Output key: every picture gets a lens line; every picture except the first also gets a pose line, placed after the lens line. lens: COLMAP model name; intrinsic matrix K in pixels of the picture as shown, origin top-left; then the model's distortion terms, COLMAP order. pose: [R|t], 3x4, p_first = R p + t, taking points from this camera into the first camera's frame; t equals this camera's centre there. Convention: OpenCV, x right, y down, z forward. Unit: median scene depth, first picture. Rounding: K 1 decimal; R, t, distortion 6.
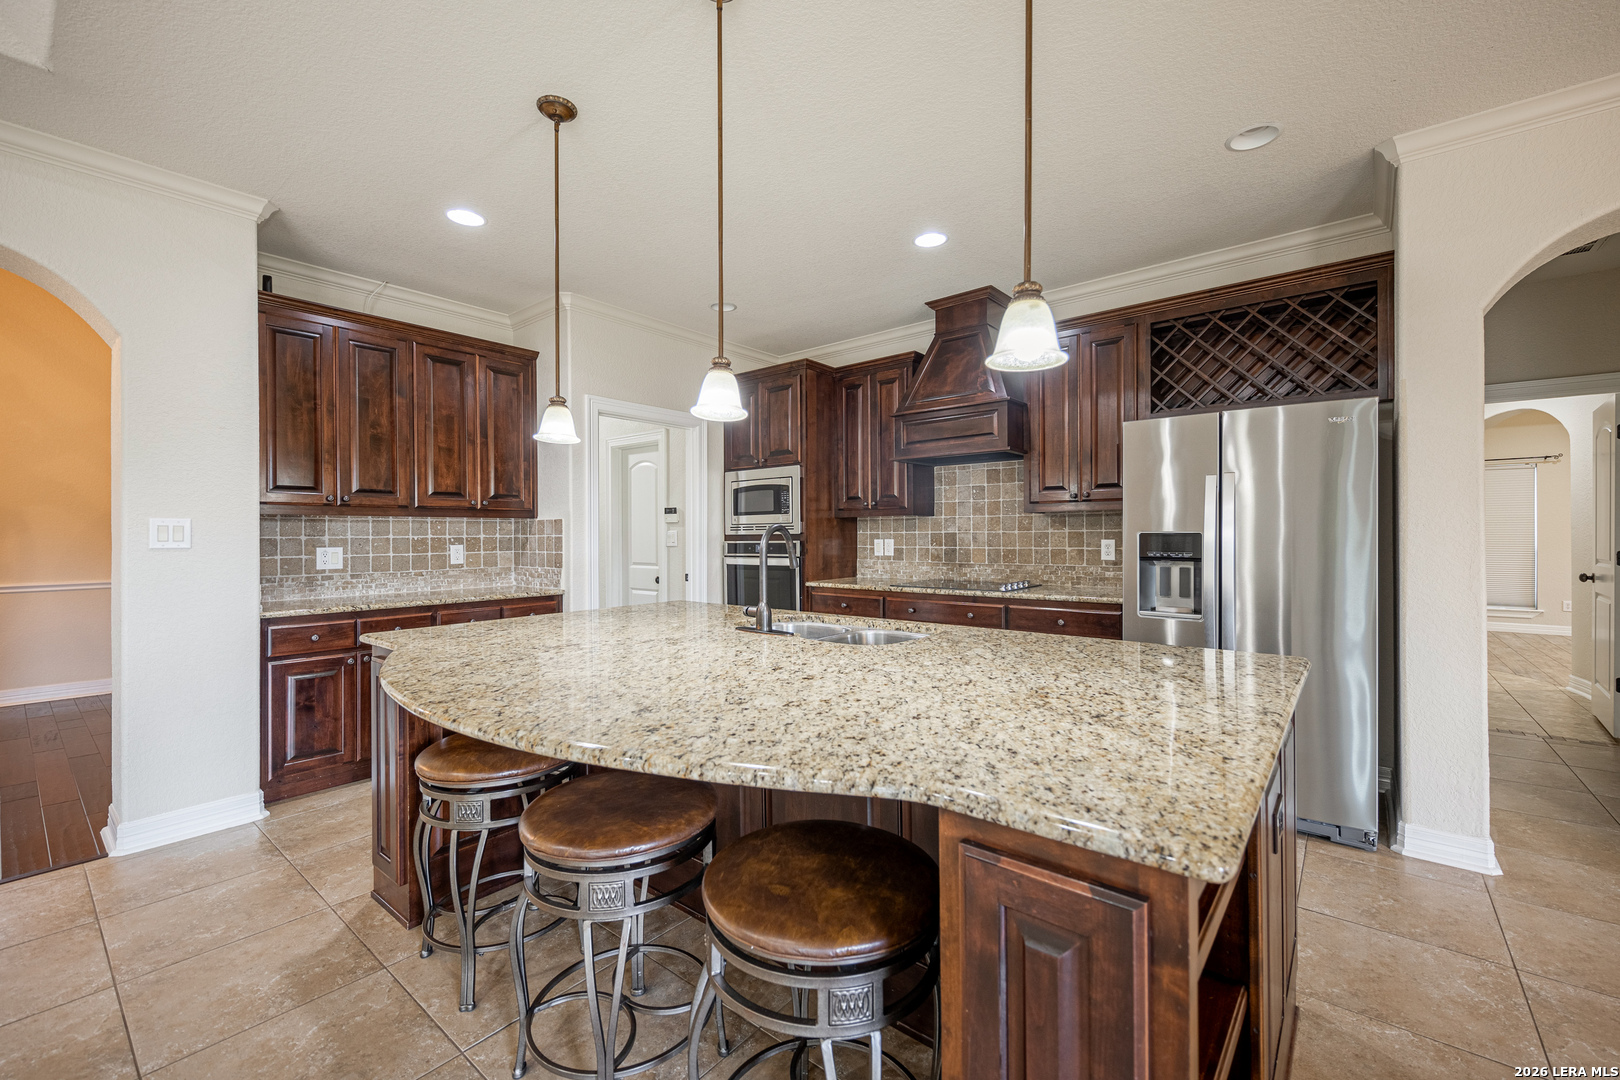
lens RADIAL K [[671.7, 0, 810.4], [0, 671.7, 533.5], [0, 0, 1]] dist [0.012718, -0.000394]
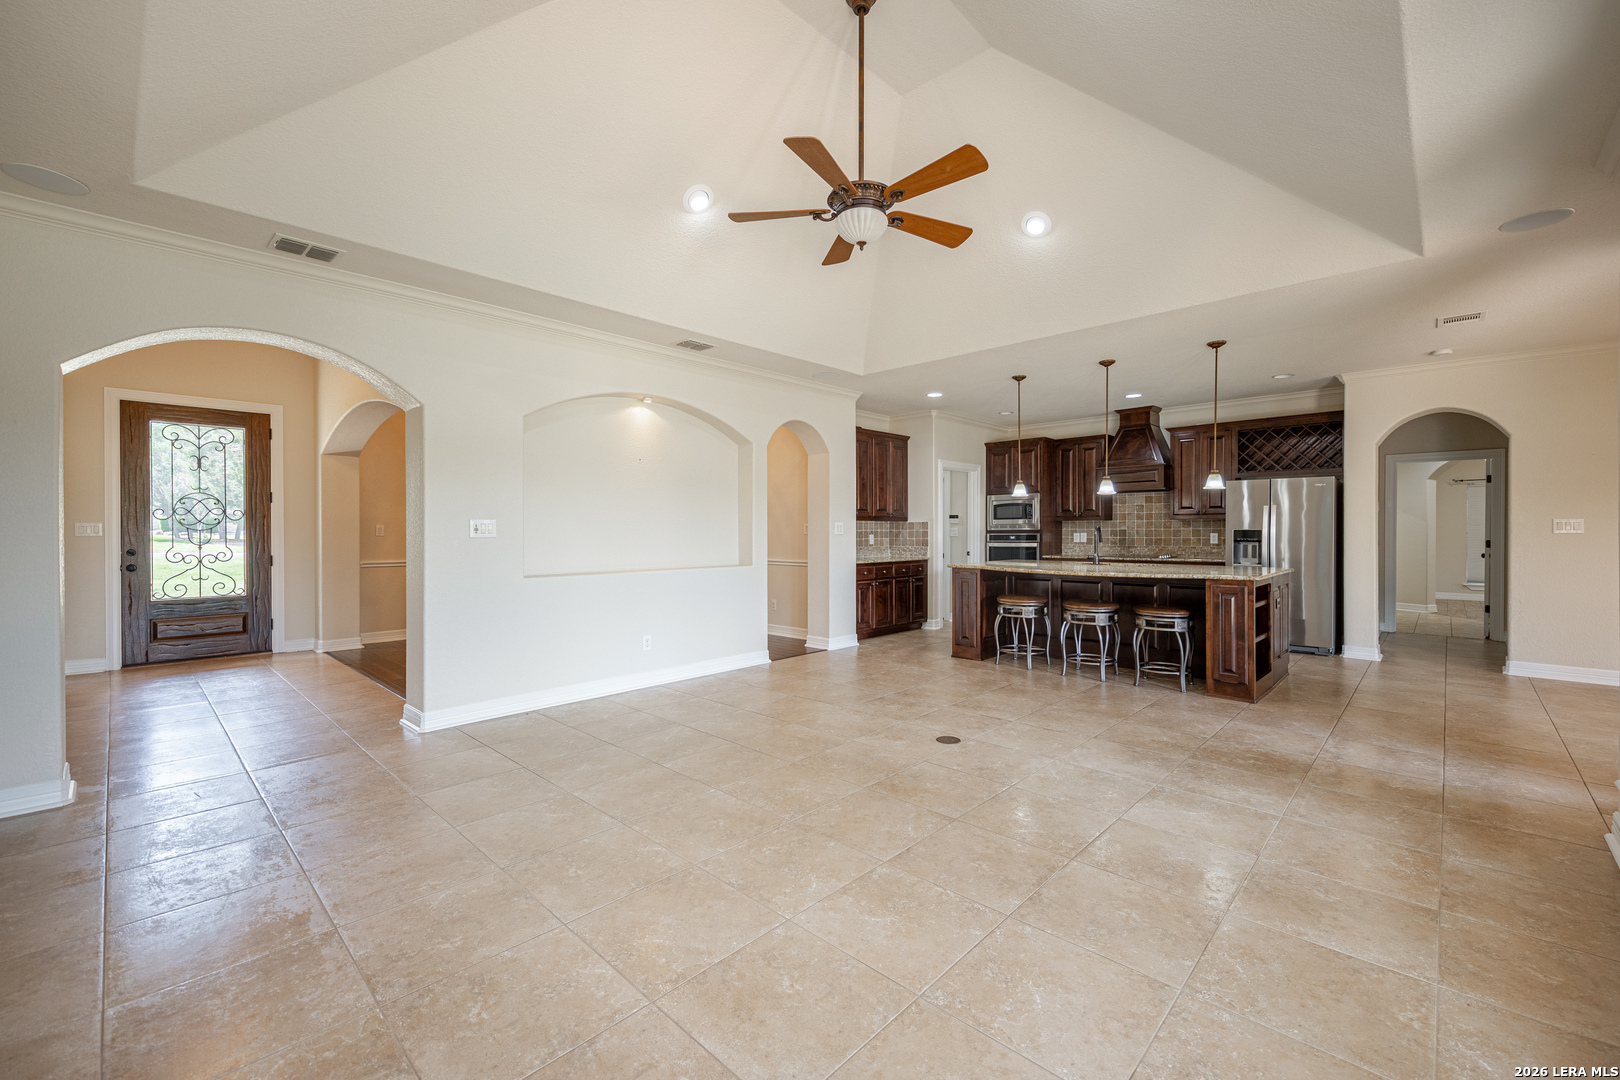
lens RADIAL K [[661.8, 0, 810.1], [0, 661.8, 535.0], [0, 0, 1]] dist [0.002158, -0.000004]
pose [[0.997059, 0.004460, -0.076502, -0.622256], [-0.003784, 0.999953, 0.008978, 0.001227], [0.076538, -0.008662, 0.997029, -1.088492]]
